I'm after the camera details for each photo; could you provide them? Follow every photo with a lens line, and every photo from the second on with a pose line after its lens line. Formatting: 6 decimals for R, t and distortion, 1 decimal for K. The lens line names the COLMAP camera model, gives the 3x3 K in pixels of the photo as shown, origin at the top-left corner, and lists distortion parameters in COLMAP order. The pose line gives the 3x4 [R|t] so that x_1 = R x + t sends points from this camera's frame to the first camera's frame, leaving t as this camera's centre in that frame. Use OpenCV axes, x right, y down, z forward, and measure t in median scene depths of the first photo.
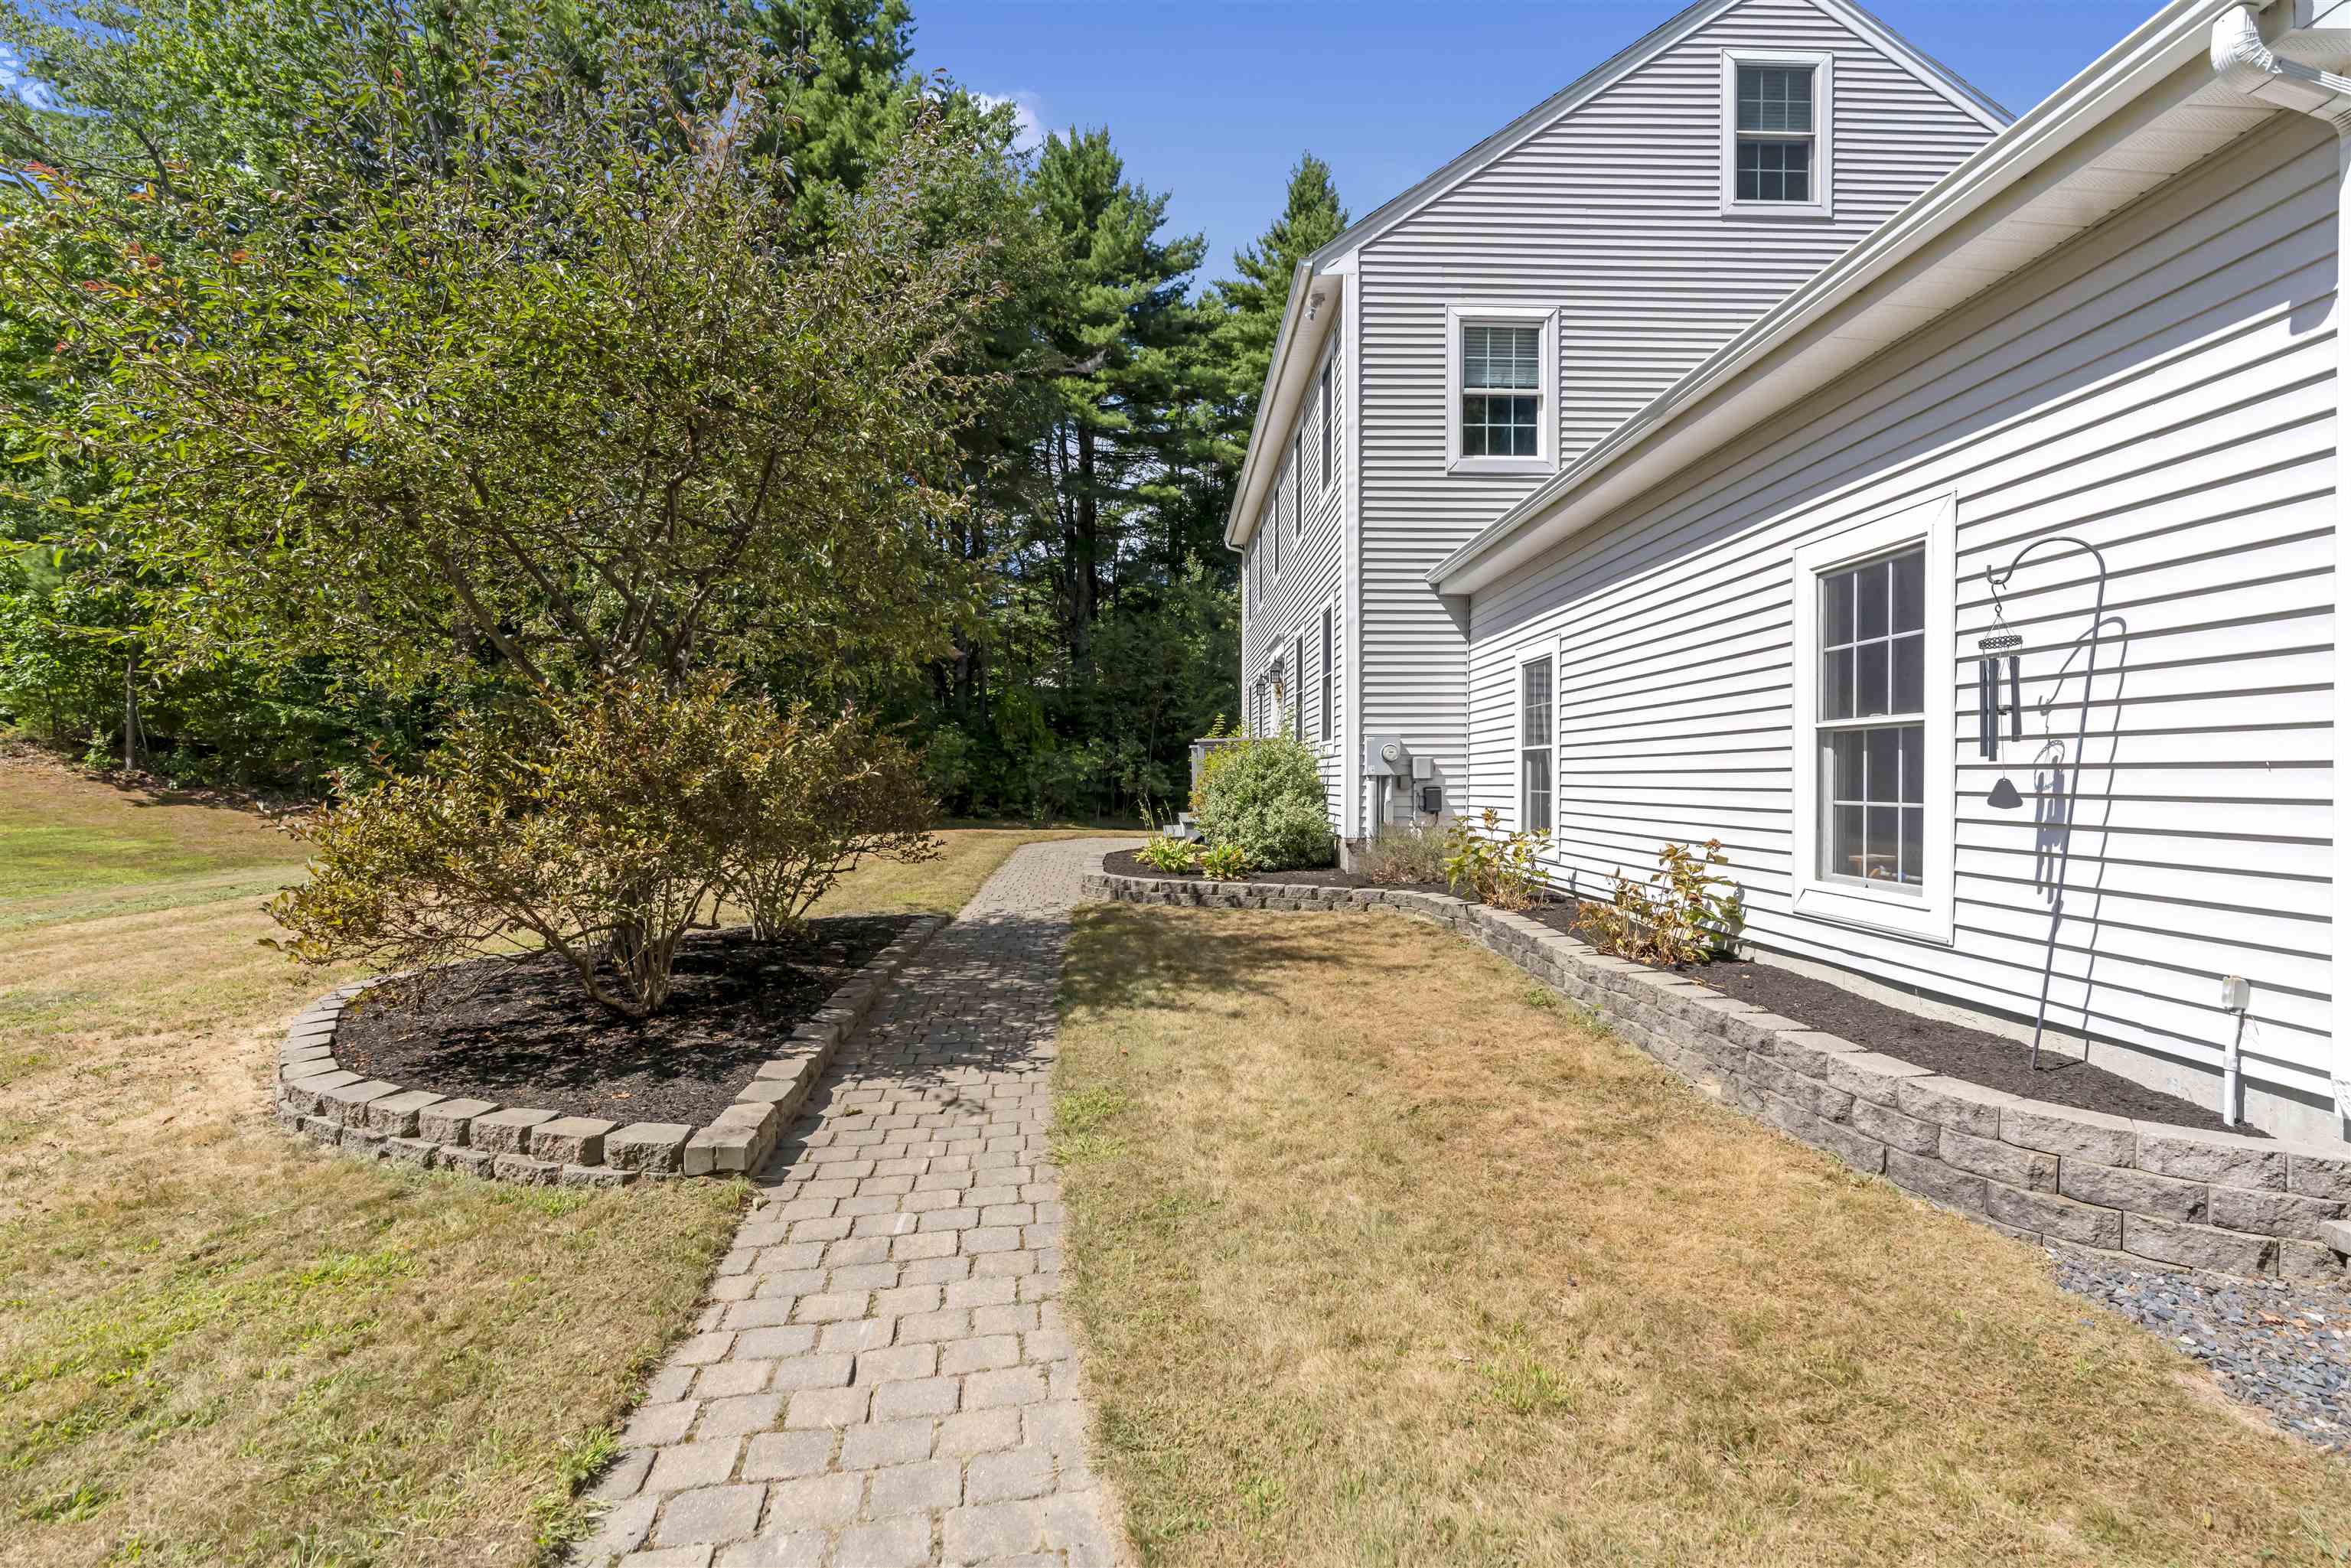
lens RADIAL K [[1081.5, 0, 1177.0], [0, 1081.5, 769.2], [0, 0, 1]] dist [-0.015906, 0.010863]
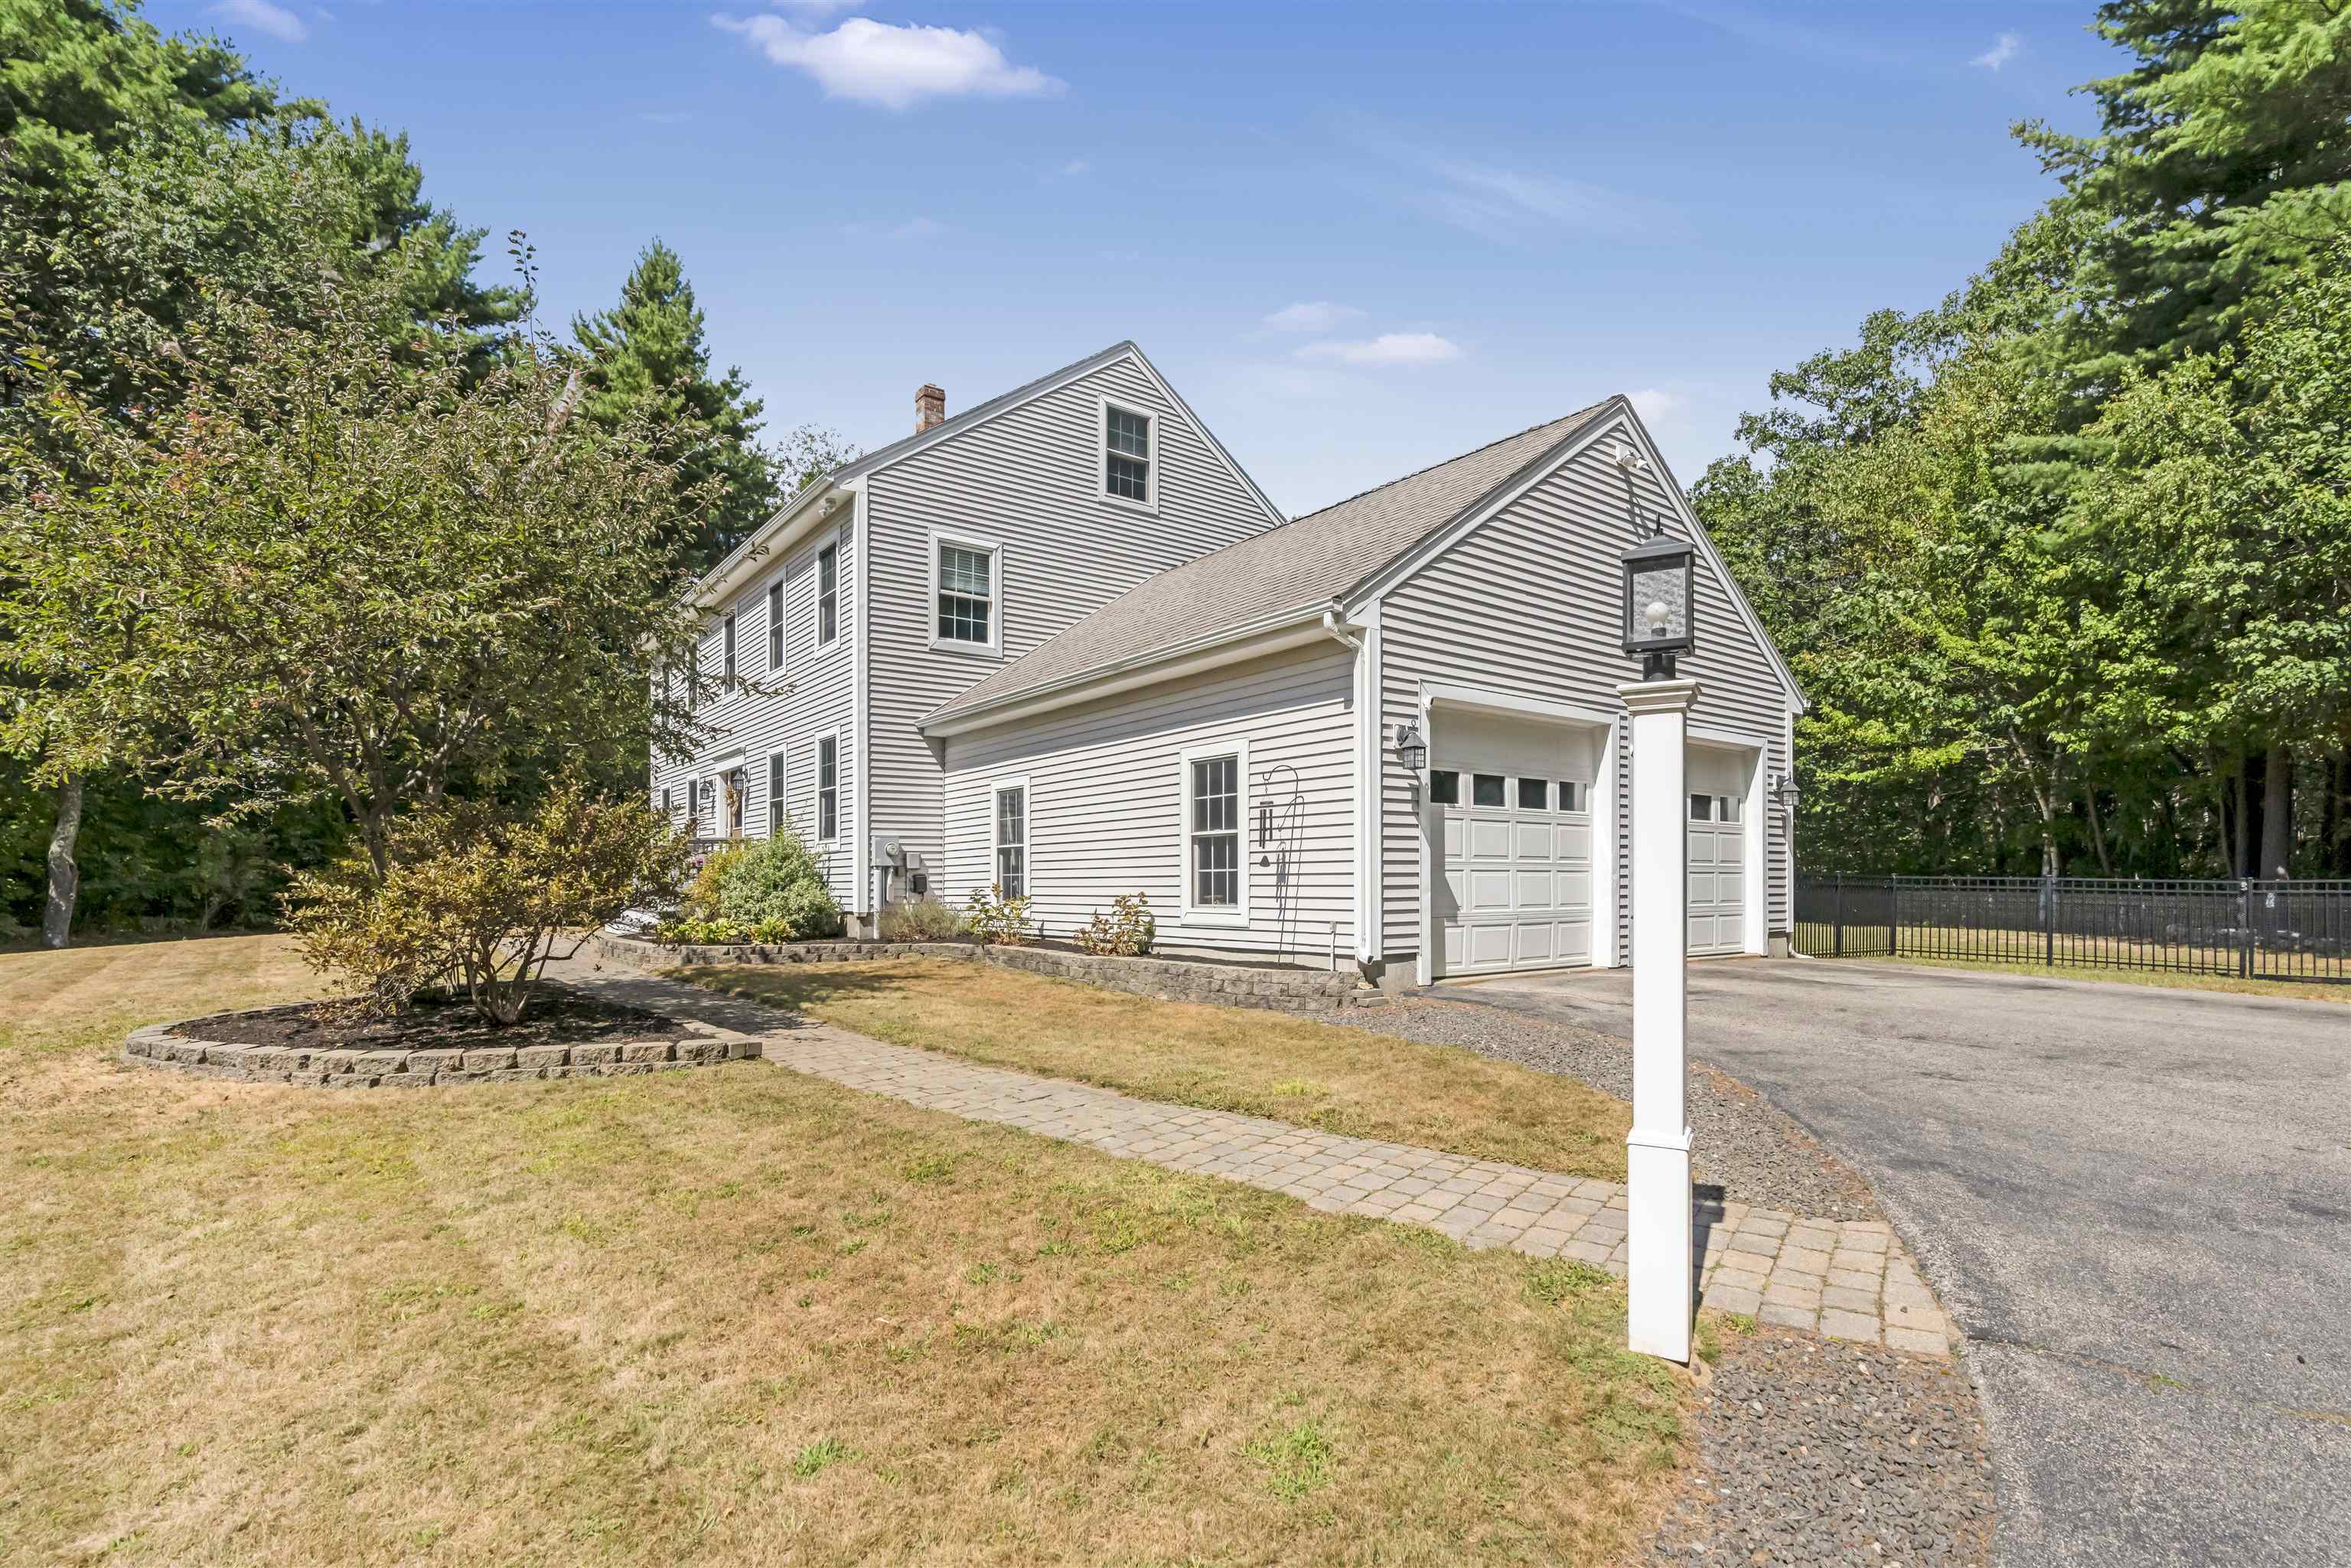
lens RADIAL K [[1094.5, 0, 1177.9], [0, 1094.5, 840.3], [0, 0, 1]] dist [-0.000722, -0.000239]
pose [[0.816066, 0.017729, 0.577687, -0.402465], [0.001395, 0.999466, -0.032644, 0.024994], [-0.577958, 0.027445, 0.815605, -0.441706]]
